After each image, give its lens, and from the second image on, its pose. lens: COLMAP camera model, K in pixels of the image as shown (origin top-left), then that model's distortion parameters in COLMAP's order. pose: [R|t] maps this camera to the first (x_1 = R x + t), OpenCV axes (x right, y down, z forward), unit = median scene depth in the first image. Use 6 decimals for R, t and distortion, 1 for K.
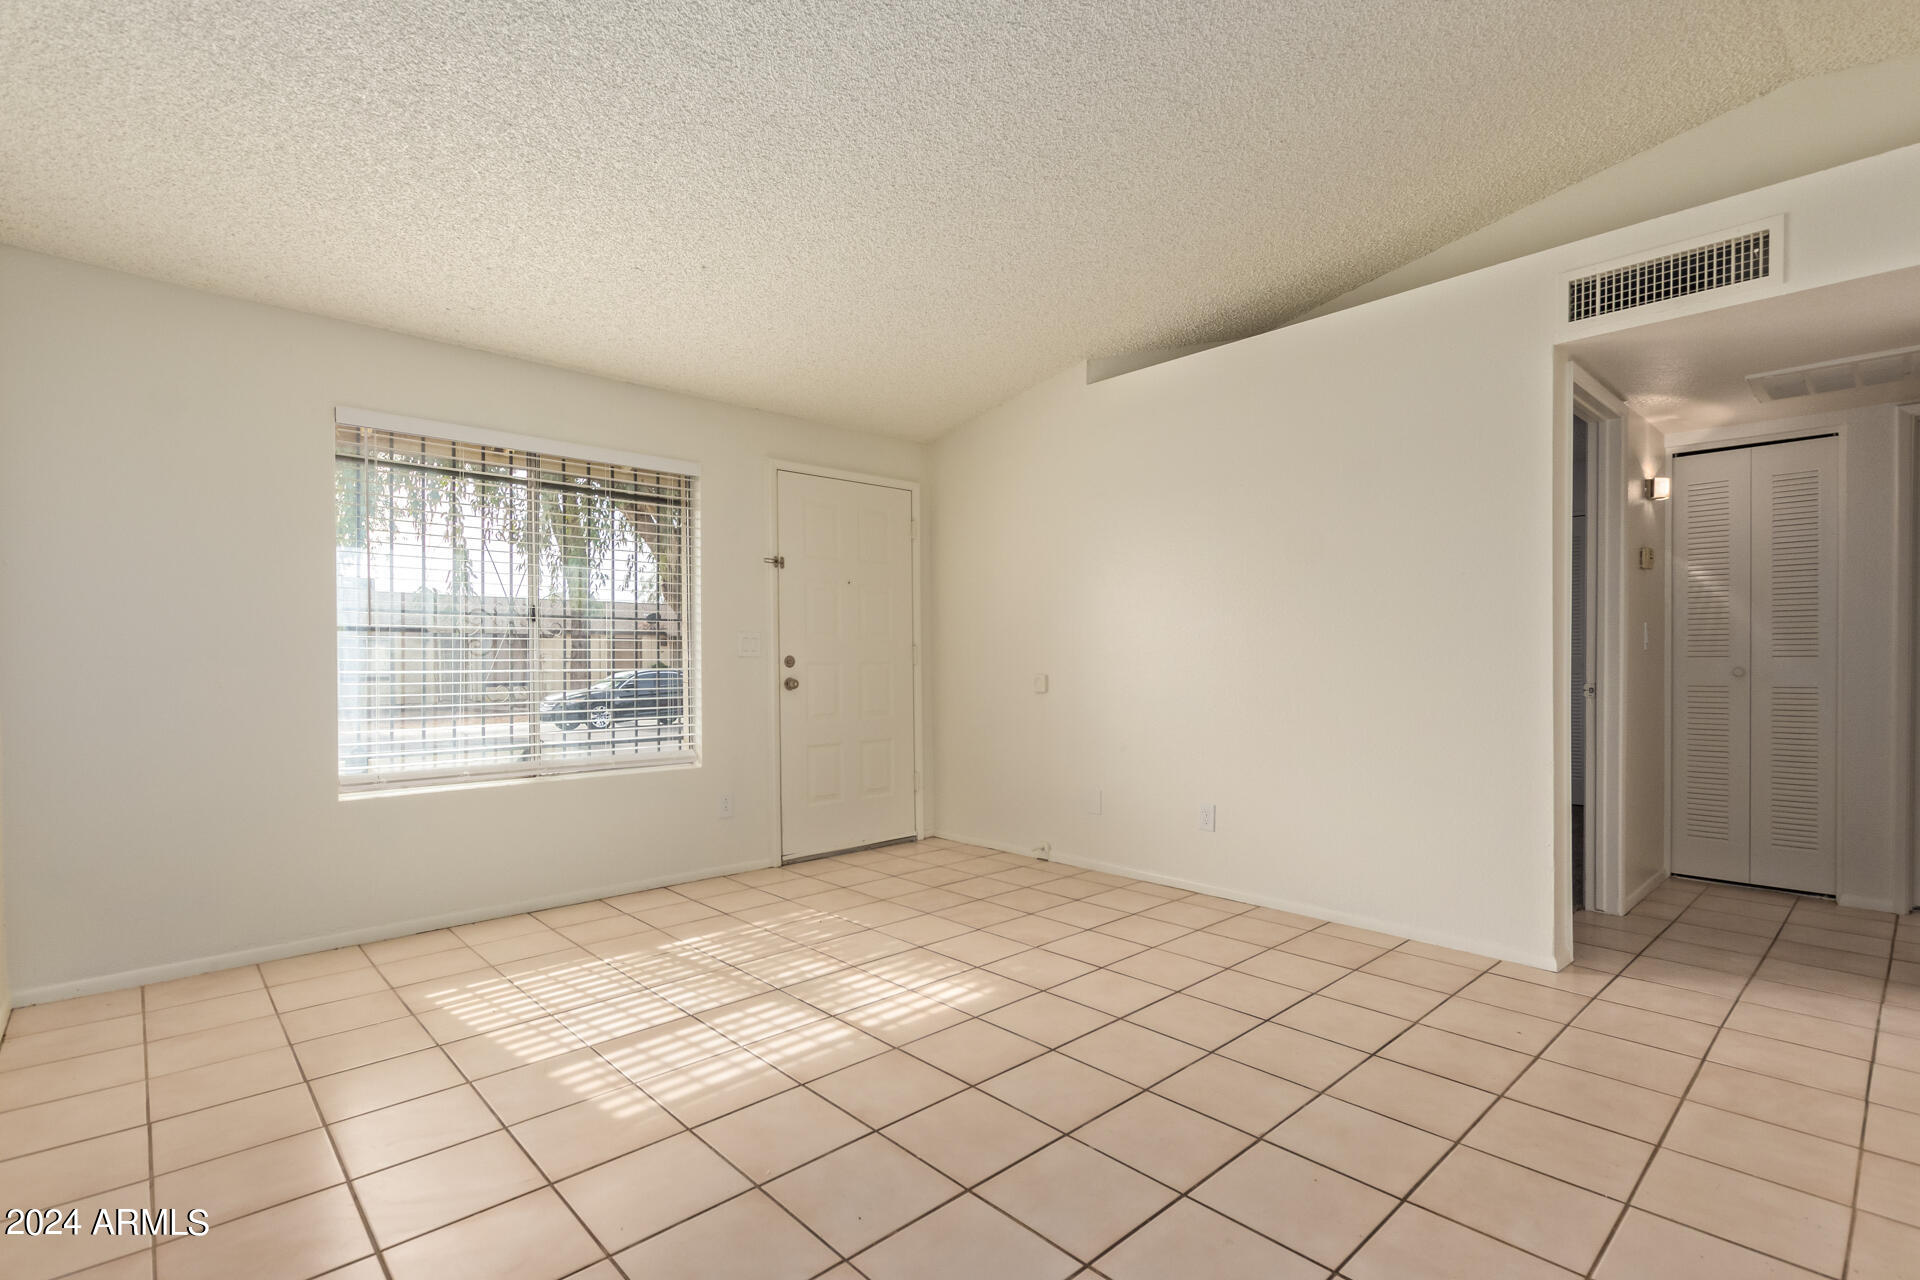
lens RADIAL K [[898.1, 0, 958.0], [0, 898.1, 665.7], [0, 0, 1]] dist [0.001858, -0.000986]
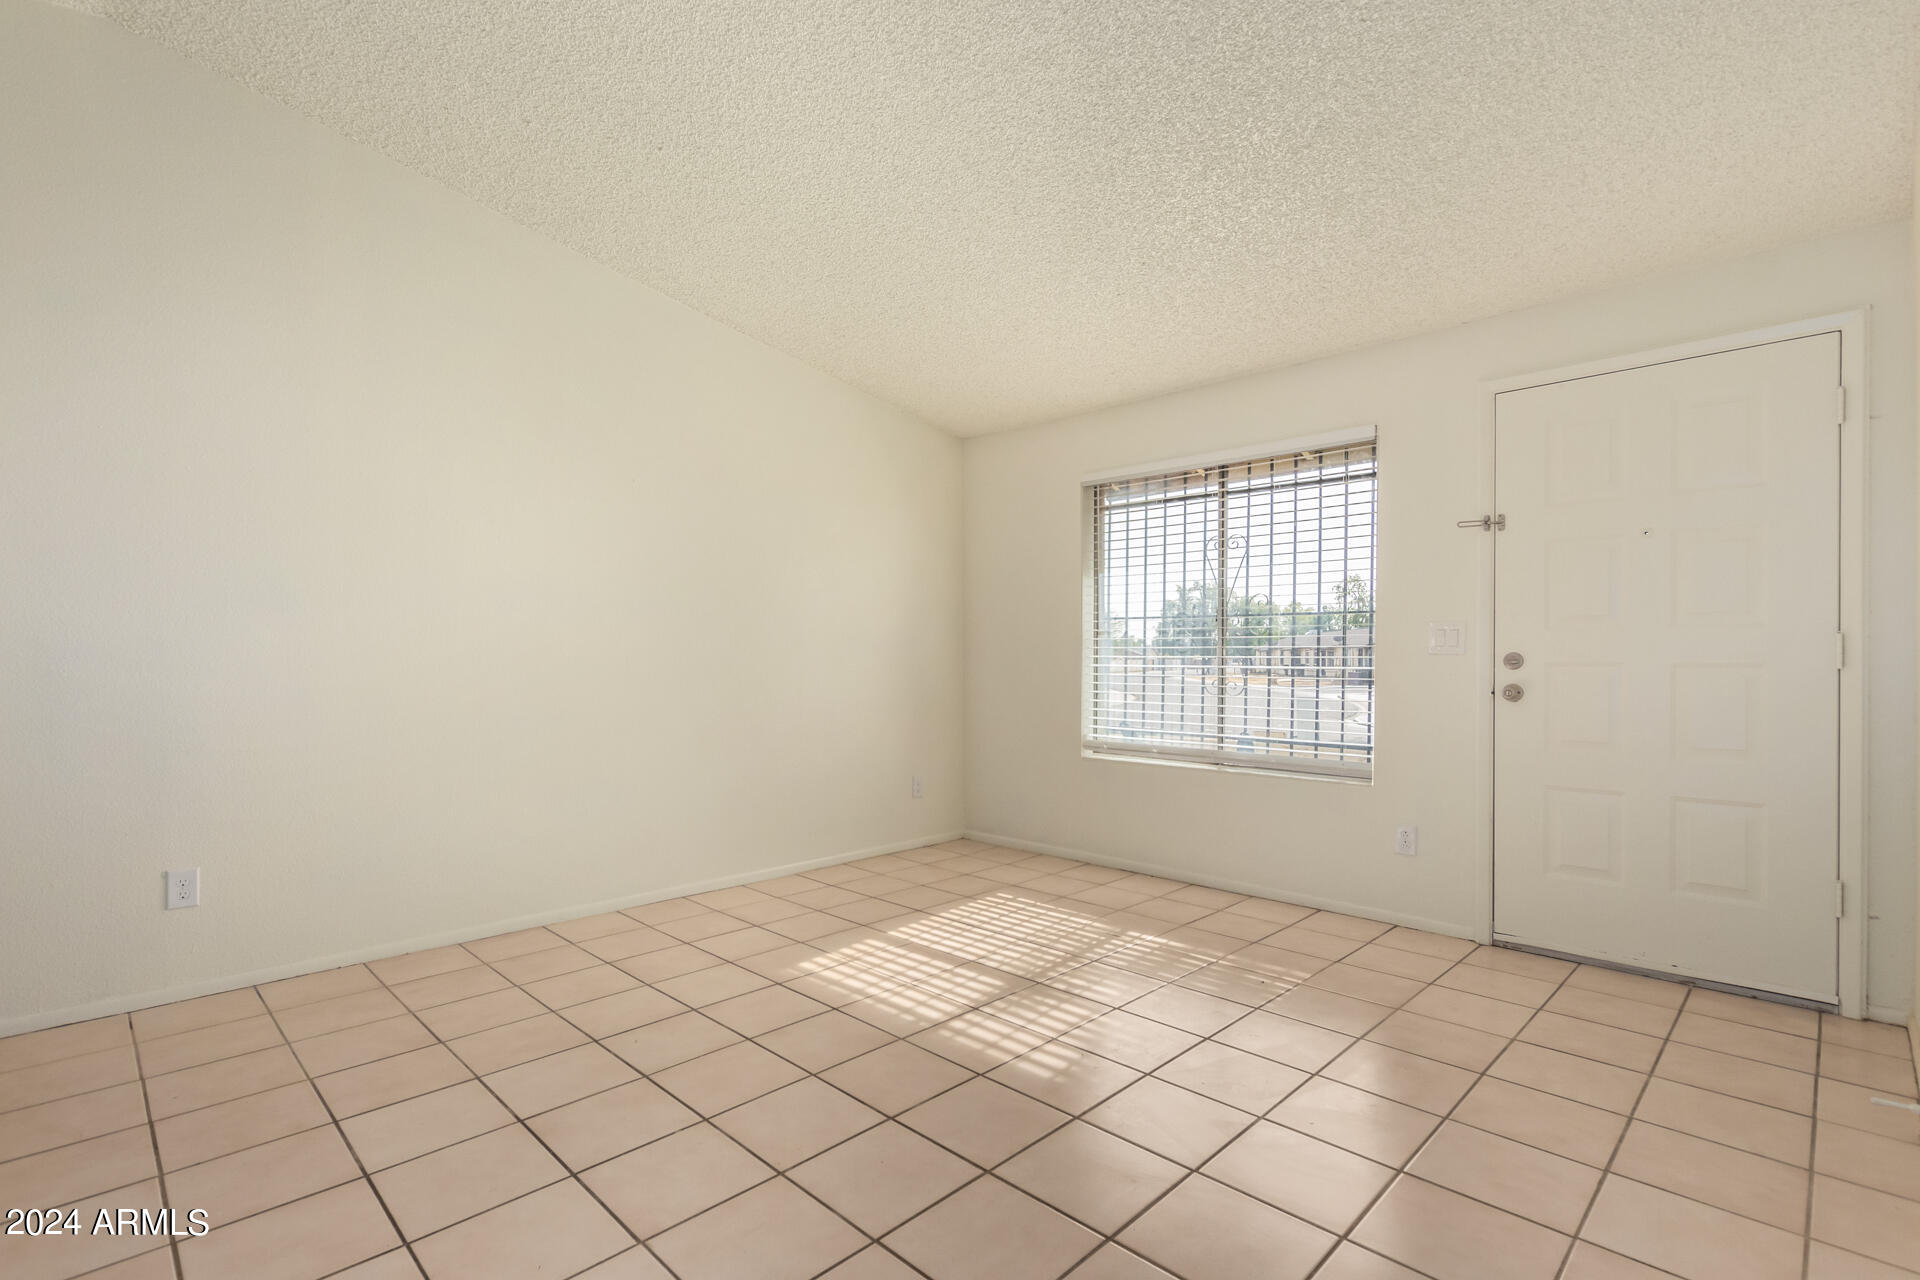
lens RADIAL K [[898.1, 0, 958.0], [0, 898.1, 665.7], [0, 0, 1]] dist [0.001858, -0.000986]
pose [[0.034480, 0.016007, -0.999277, 0.821053], [-0.008963, 0.999836, 0.015706, -0.013499], [0.999365, 0.008415, 0.034618, 0.889261]]
